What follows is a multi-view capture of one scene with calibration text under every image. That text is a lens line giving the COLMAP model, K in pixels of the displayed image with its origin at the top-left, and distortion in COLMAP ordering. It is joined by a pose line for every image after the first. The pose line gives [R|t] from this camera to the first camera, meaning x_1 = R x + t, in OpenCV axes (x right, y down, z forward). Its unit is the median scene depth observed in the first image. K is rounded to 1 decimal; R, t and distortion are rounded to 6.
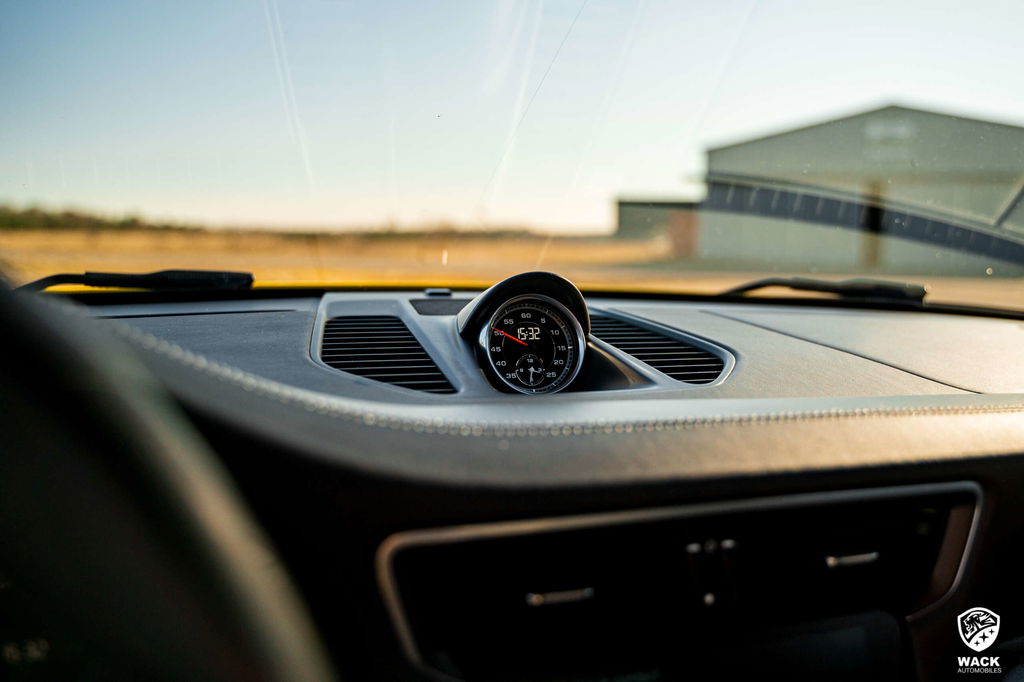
lens RADIAL K [[932.2, 0, 512.0], [0, 932.2, 341.0], [0, 0, 1]] dist [-0.008088, 0.097933]
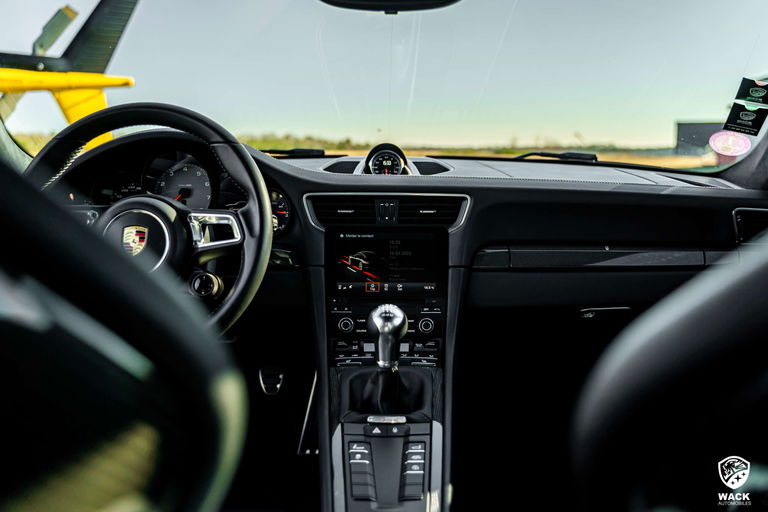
lens RADIAL K [[655.5, 0, 397.4], [0, 655.5, 258.4], [0, 0, 1]] dist [-0.123279, 0.097477]
pose [[0.953330, 0.037717, -0.299566, 0.721667], [-0.022728, 0.998316, 0.053366, 0.194357], [0.301074, -0.044067, 0.952582, -1.098019]]
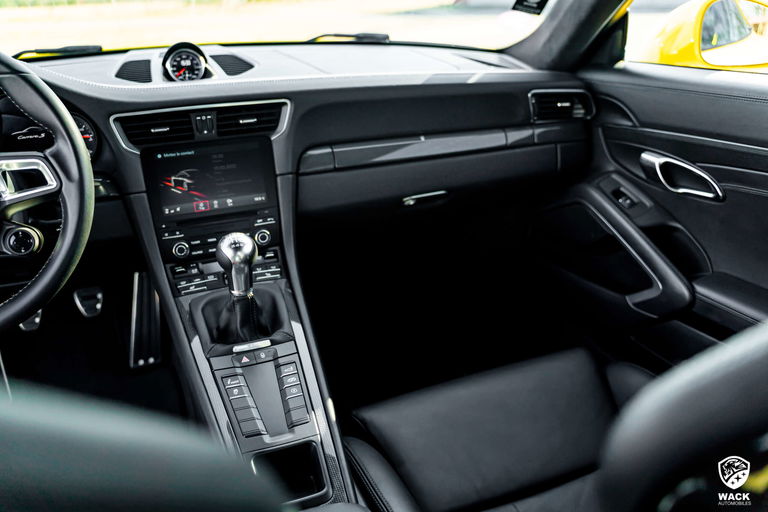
lens RADIAL K [[624.6, 0, 384.0], [0, 624.6, 256.0], [0, 0, 1]] dist [-0.110106, 0.076044]
pose [[0.997837, -0.054900, 0.036152, 0.533684], [0.042045, 0.955804, 0.290984, 0.038266], [-0.050529, -0.288835, 0.956045, -1.035381]]
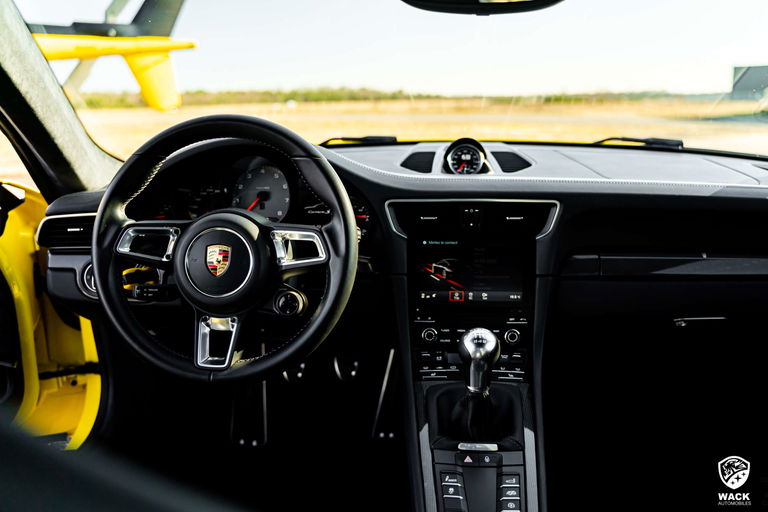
lens RADIAL K [[624.6, 0, 384.0], [0, 624.6, 256.0], [0, 0, 1]] dist [-0.110106, 0.076044]
pose [[0.918047, 0.065781, -0.390976, 0.585435], [-0.012224, 0.990367, 0.137926, 0.034993], [0.396283, -0.121843, 0.910008, -0.987916]]
